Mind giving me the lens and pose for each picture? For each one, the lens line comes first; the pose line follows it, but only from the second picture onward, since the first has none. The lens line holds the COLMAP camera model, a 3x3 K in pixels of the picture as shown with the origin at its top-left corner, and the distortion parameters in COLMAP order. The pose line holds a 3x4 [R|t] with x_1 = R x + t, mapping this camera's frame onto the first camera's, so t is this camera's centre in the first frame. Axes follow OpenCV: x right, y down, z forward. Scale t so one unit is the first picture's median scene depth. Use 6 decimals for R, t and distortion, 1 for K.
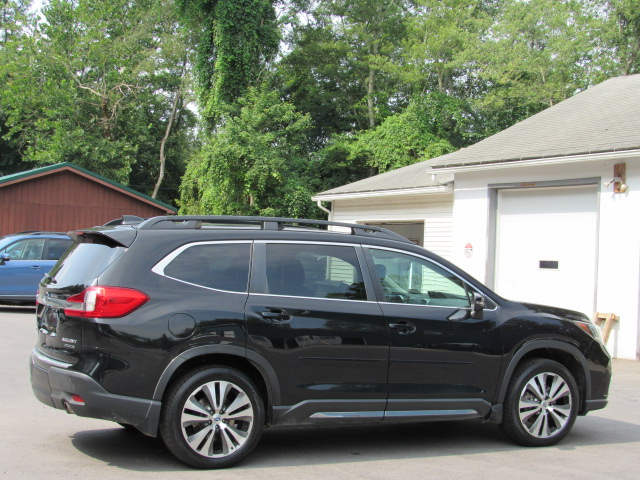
lens RADIAL K [[1085.4, 0, 320.0], [0, 1085.4, 240.0], [0, 0, 1]] dist [-0.137737, 0.138057]
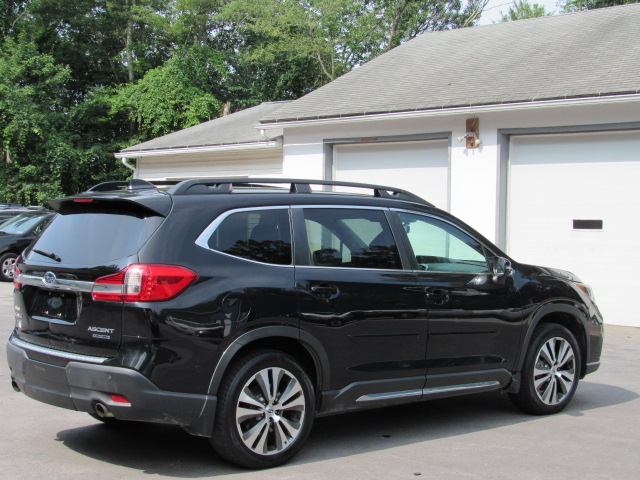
lens RADIAL K [[1085.4, 0, 320.0], [0, 1085.4, 240.0], [0, 0, 1]] dist [-0.137737, 0.138057]
pose [[0.966906, -0.025204, 0.253884, -0.233352], [0.014594, 0.998943, 0.043587, -0.008570], [-0.254714, -0.038440, 0.966252, 0.126584]]
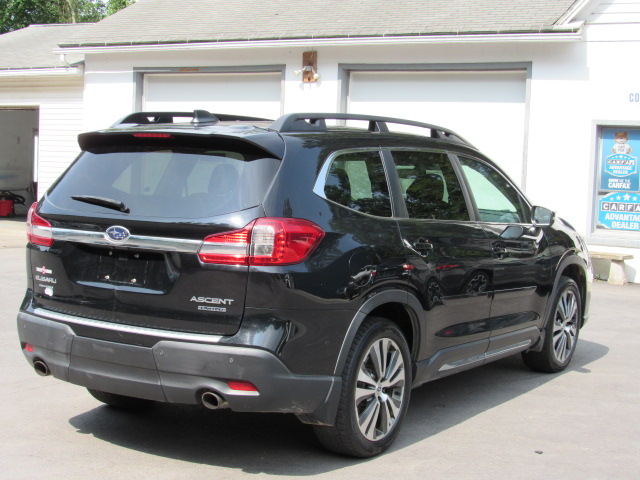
lens RADIAL K [[1085.4, 0, 320.0], [0, 1085.4, 240.0], [0, 0, 1]] dist [-0.137737, 0.138057]
pose [[0.855593, -0.043006, 0.515860, -0.433454], [-0.013503, 0.994350, 0.105292, -0.012481], [-0.517474, -0.097053, 0.850177, 0.335957]]
